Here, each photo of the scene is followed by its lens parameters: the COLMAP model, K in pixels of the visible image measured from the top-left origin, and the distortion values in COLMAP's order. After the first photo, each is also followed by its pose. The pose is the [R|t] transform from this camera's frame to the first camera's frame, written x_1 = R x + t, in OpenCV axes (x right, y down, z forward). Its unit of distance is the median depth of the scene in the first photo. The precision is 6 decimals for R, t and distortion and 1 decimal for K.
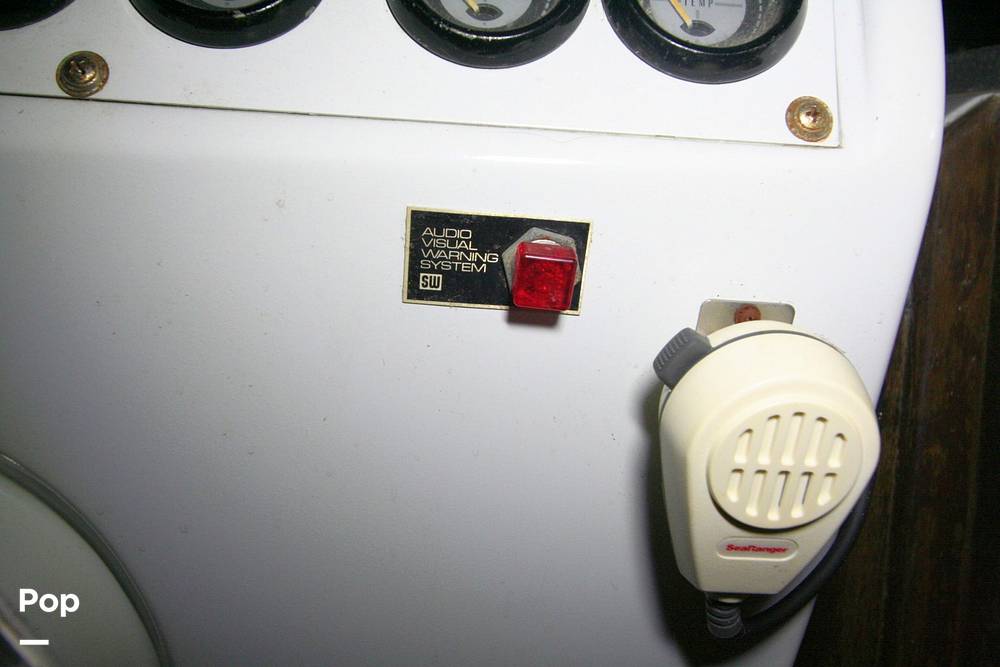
lens RADIAL K [[909.4, 0, 504.3], [0, 909.4, 334.0], [0, 0, 1]] dist [0.012201, 0.000000]
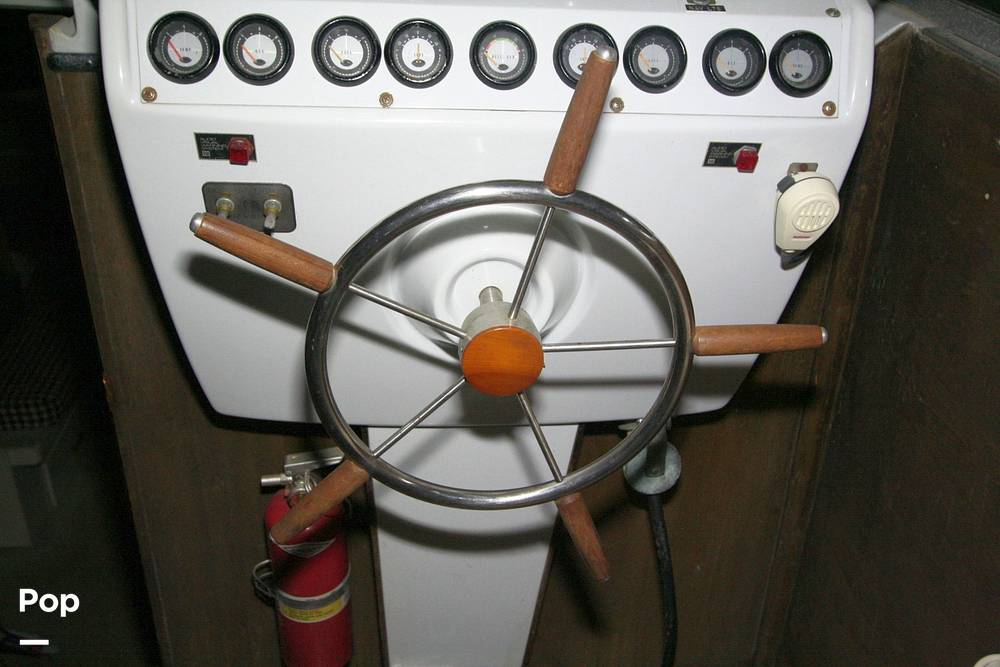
lens RADIAL K [[909.4, 0, 500.4], [0, 909.4, 330.5], [0, 0, 1]] dist [0.012201, 0.000000]
pose [[0.998791, -0.032453, 0.036917, -0.997892], [0.018037, 0.940645, 0.338912, -0.619145], [-0.045725, -0.337836, 0.940094, -2.309163]]
